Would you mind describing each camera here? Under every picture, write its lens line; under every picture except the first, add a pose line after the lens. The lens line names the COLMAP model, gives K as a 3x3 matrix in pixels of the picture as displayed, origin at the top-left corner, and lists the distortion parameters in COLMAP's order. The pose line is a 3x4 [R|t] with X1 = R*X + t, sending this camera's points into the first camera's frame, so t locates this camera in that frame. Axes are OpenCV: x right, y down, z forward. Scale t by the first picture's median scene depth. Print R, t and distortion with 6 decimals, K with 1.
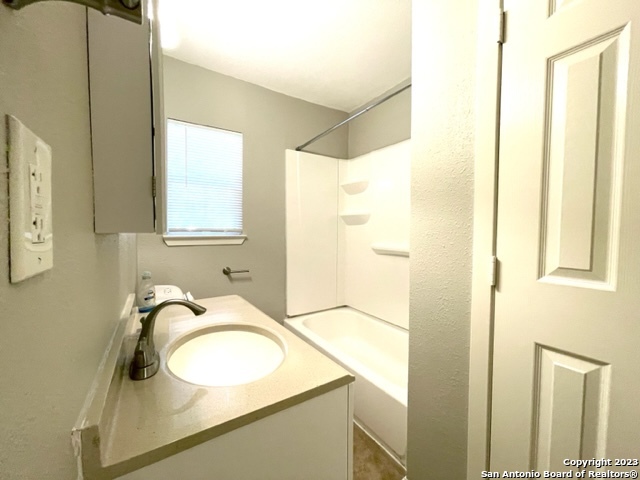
lens RADIAL K [[259.2, 0, 318.4], [0, 259.2, 240.6], [0, 0, 1]] dist [-0.000398, 0.000148]
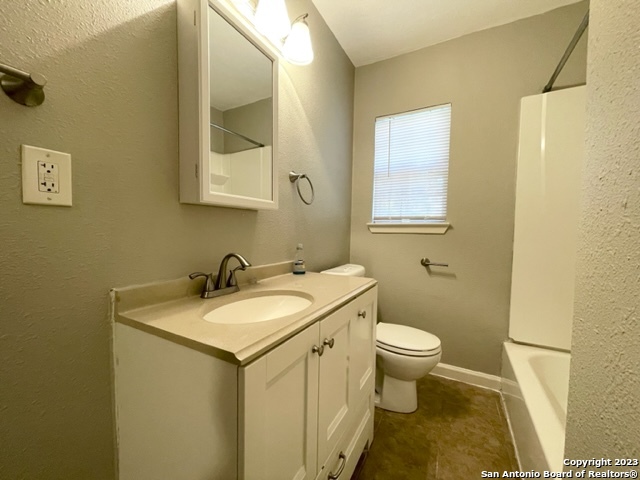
lens RADIAL K [[259.2, 0, 318.4], [0, 259.2, 240.6], [0, 0, 1]] dist [-0.000398, 0.000148]
pose [[0.473297, 0.040740, -0.879960, 0.267164], [-0.041435, 0.998854, 0.023959, 0.034652], [0.879928, 0.025121, 0.474443, 0.232977]]
